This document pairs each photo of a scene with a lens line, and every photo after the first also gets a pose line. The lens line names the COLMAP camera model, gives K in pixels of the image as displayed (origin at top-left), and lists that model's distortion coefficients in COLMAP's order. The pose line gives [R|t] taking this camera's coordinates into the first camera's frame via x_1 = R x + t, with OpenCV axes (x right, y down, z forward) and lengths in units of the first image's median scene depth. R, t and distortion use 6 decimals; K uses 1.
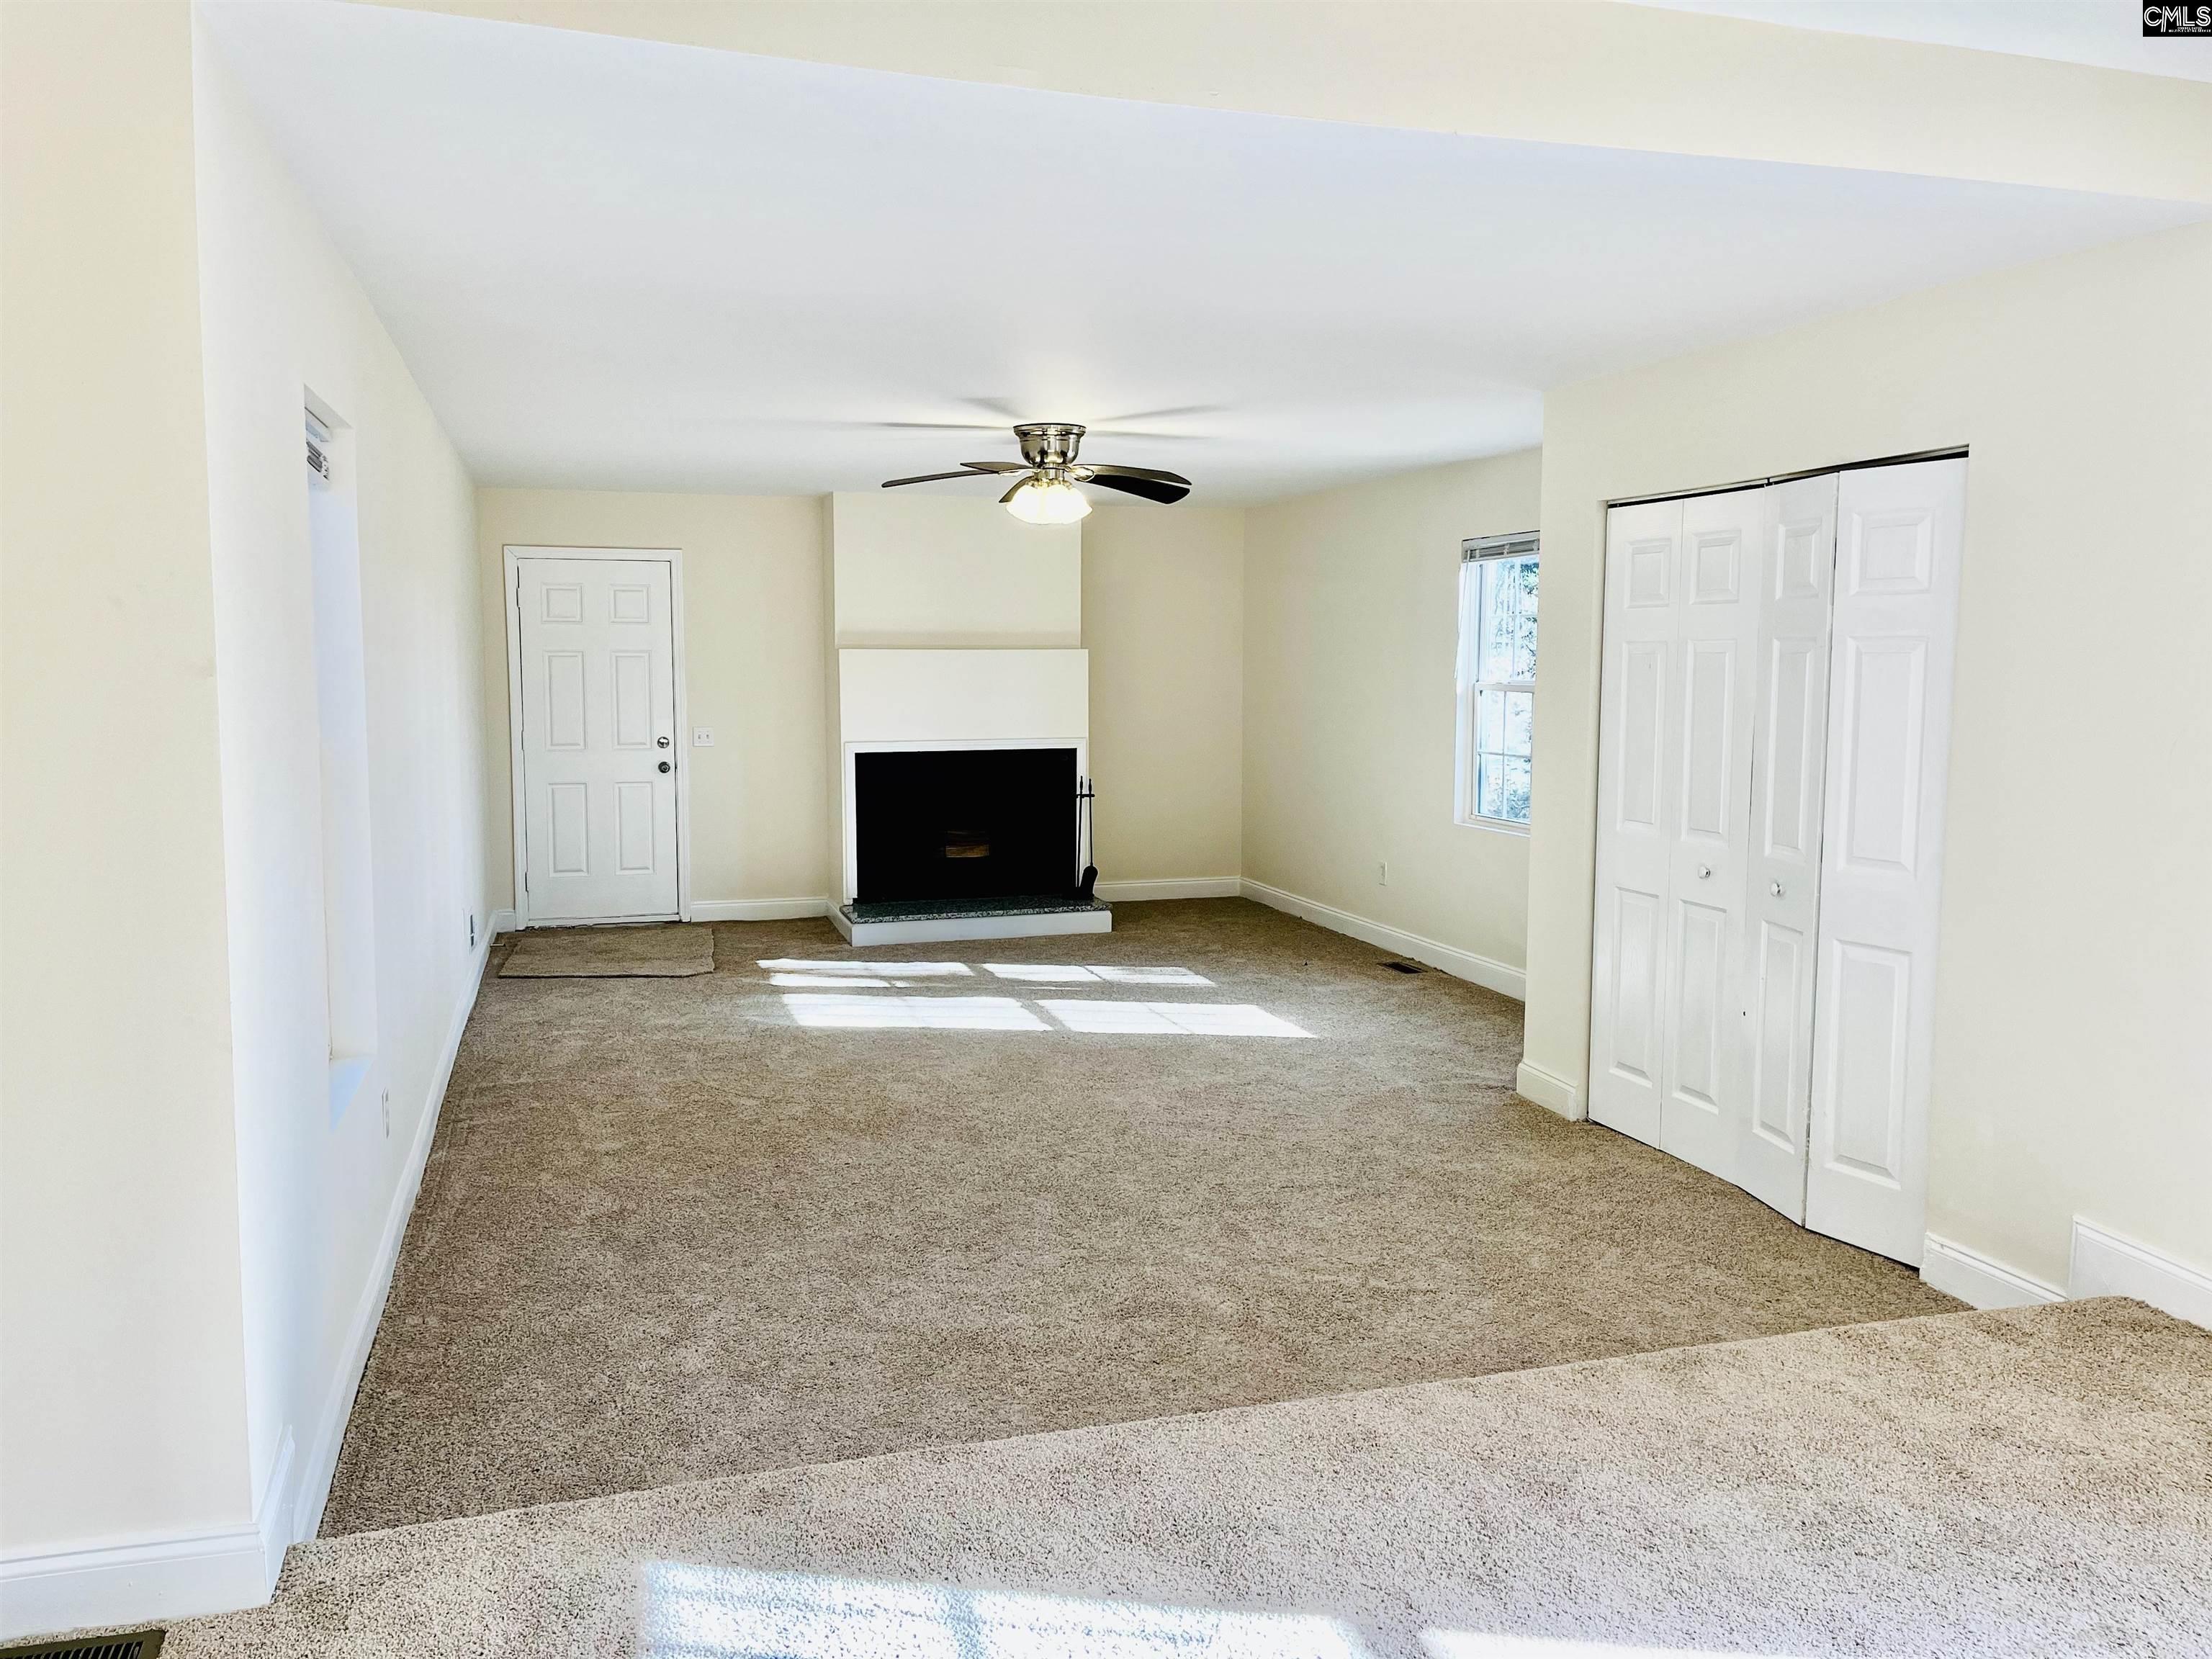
lens RADIAL K [[1627.5, 0, 1105.6], [0, 1627.5, 815.7], [0, 0, 1]] dist [0.063967, -0.088768]
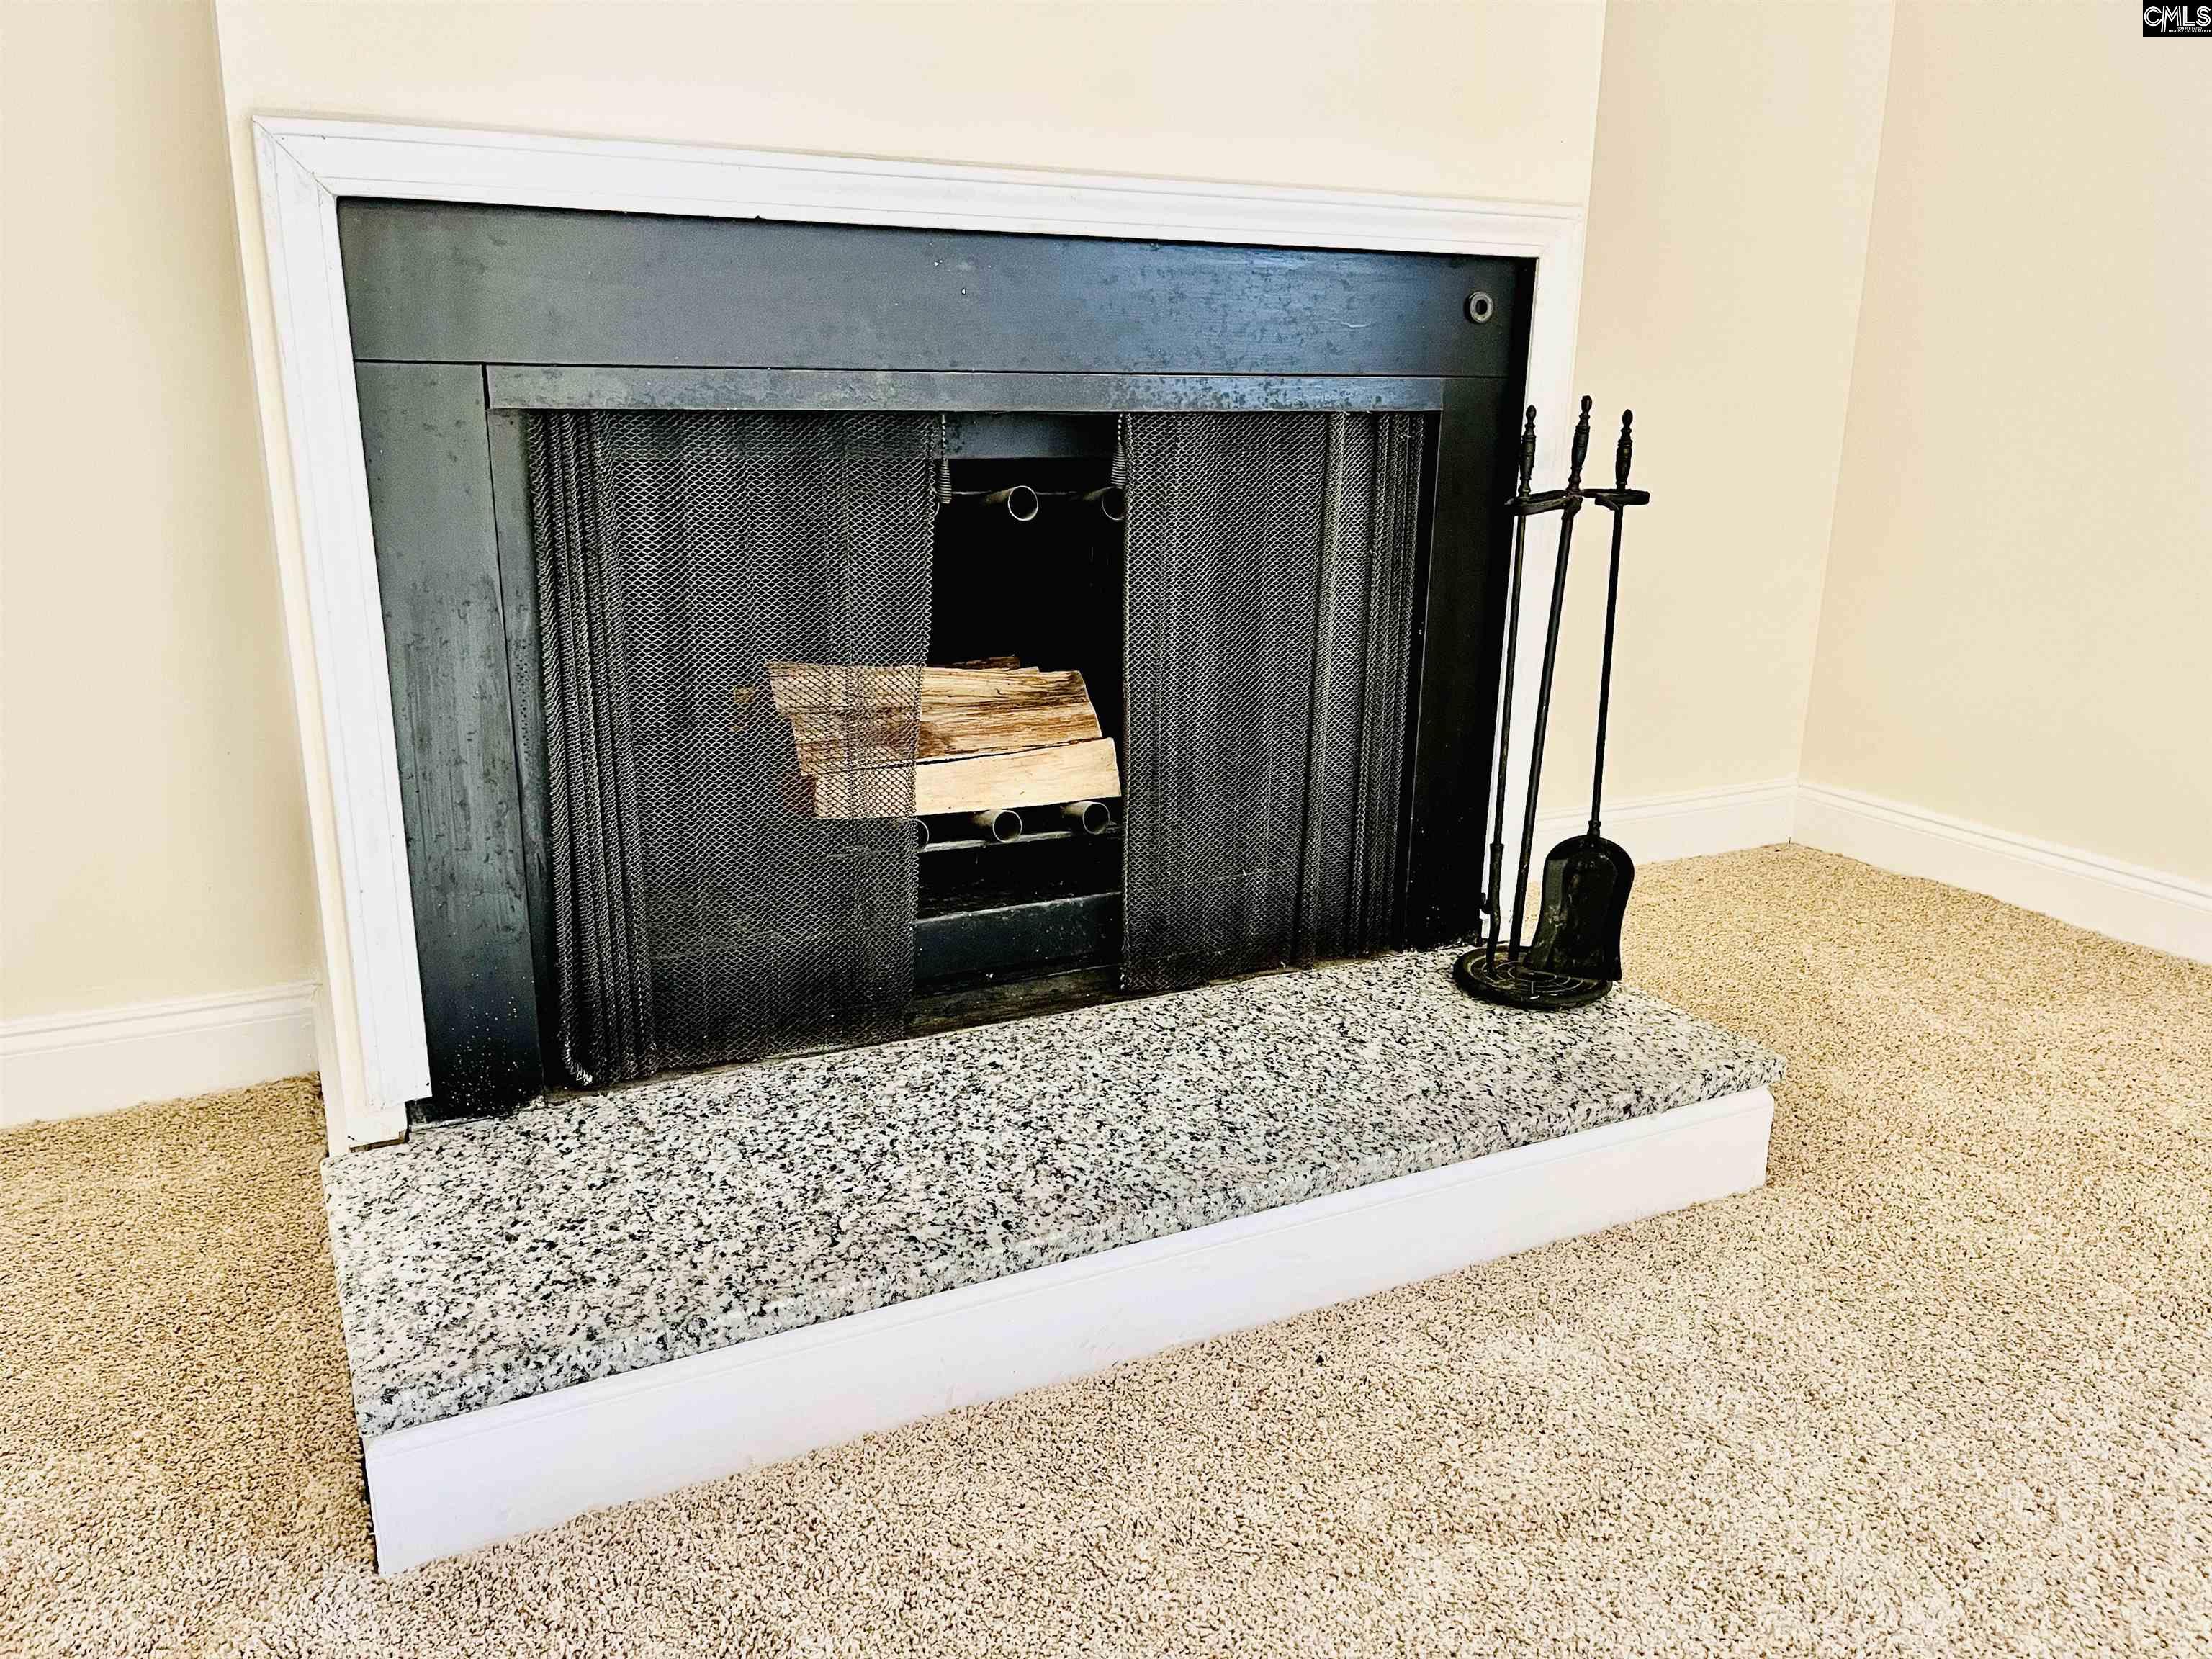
lens RADIAL K [[1660.4, 0, 1124.3], [0, 1660.4, 841.2], [0, 0, 1]] dist [0.066079, -0.083168]
pose [[0.985346, -0.033128, 0.167322, -0.154785], [-0.001247, 0.979533, 0.201282, -0.017945], [-0.170565, -0.198541, 0.965137, 1.169298]]
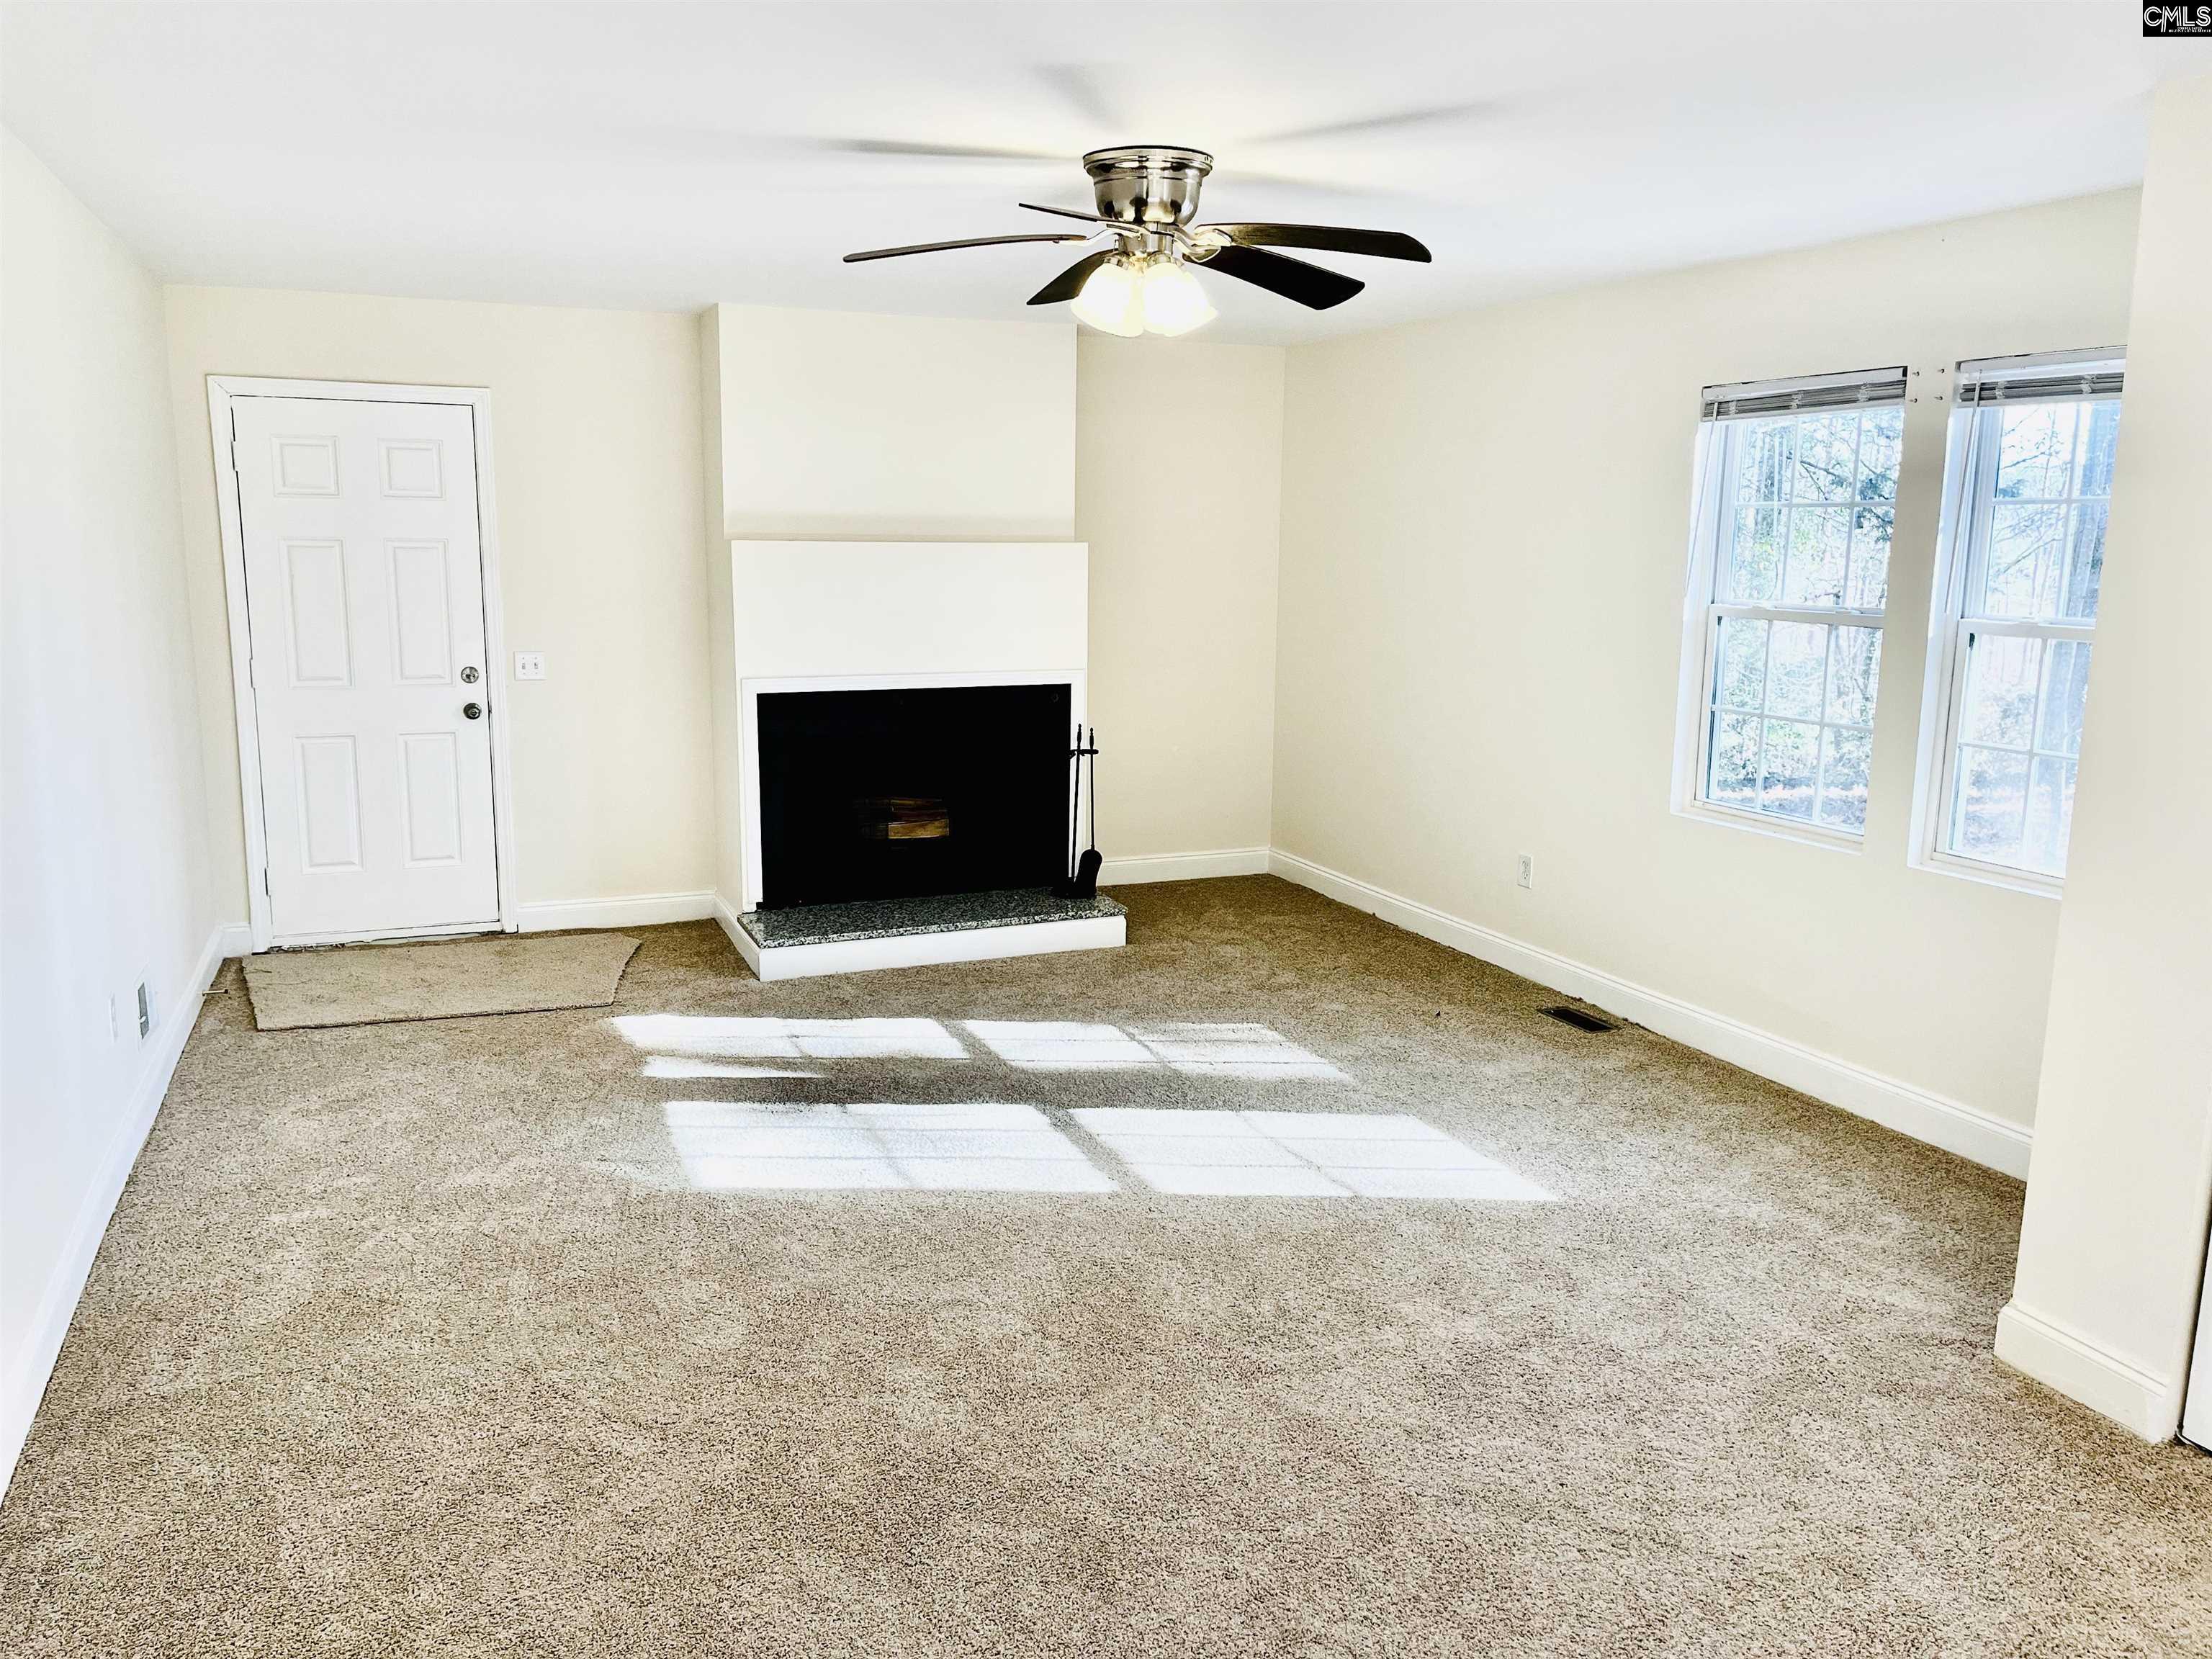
lens RADIAL K [[1641.6, 0, 1106.0], [0, 1641.6, 829.5], [0, 0, 1]] dist [0.032577, -0.003706]
pose [[0.996091, -0.006066, 0.088129, -0.096992], [-0.001282, 0.996542, 0.083083, -0.055520], [-0.088328, -0.082871, 0.992638, 0.416410]]
